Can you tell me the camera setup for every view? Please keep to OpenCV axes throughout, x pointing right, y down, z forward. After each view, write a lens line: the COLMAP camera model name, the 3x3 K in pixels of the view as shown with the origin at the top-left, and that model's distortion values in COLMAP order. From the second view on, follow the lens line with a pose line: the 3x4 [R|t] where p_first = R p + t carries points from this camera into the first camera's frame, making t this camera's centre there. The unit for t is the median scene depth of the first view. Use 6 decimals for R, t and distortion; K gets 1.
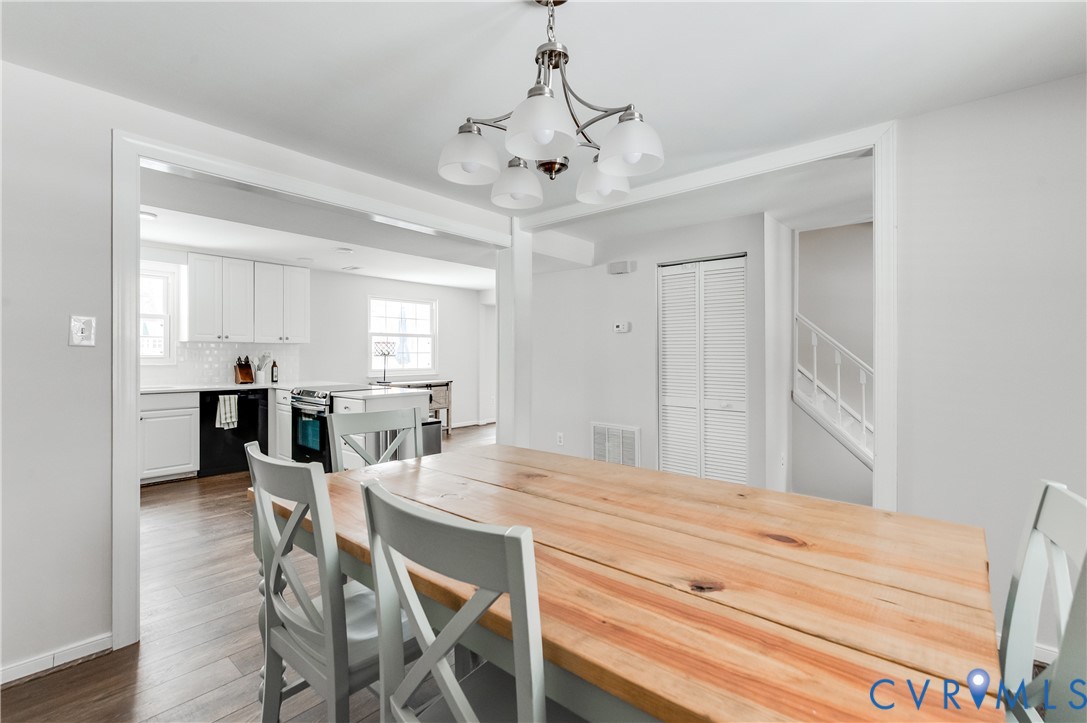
lens RADIAL K [[500.3, 0, 547.3], [0, 500.3, 356.8], [0, 0, 1]] dist [-0.005151, -0.001294]
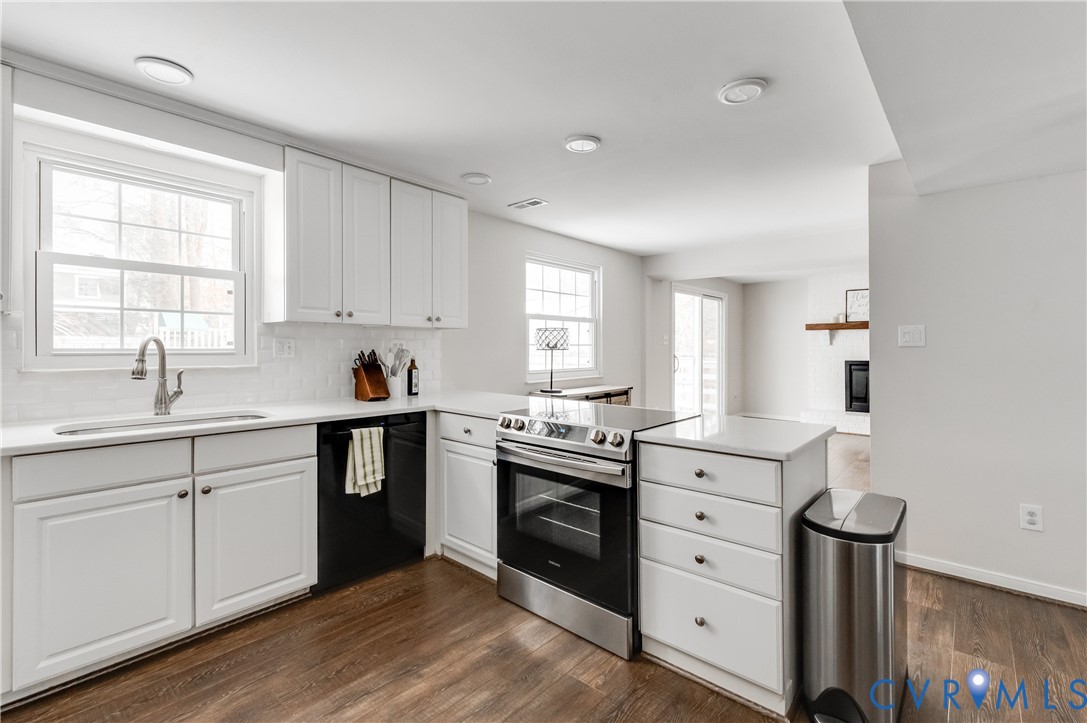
lens RADIAL K [[500.3, 0, 543.9], [0, 500.3, 352.9], [0, 0, 1]] dist [-0.005151, -0.001294]
pose [[0.999956, 0.000329, -0.009380, -0.402202], [-0.000269, 0.999980, 0.006342, -0.001944], [0.009382, -0.006339, 0.999936, 0.438450]]
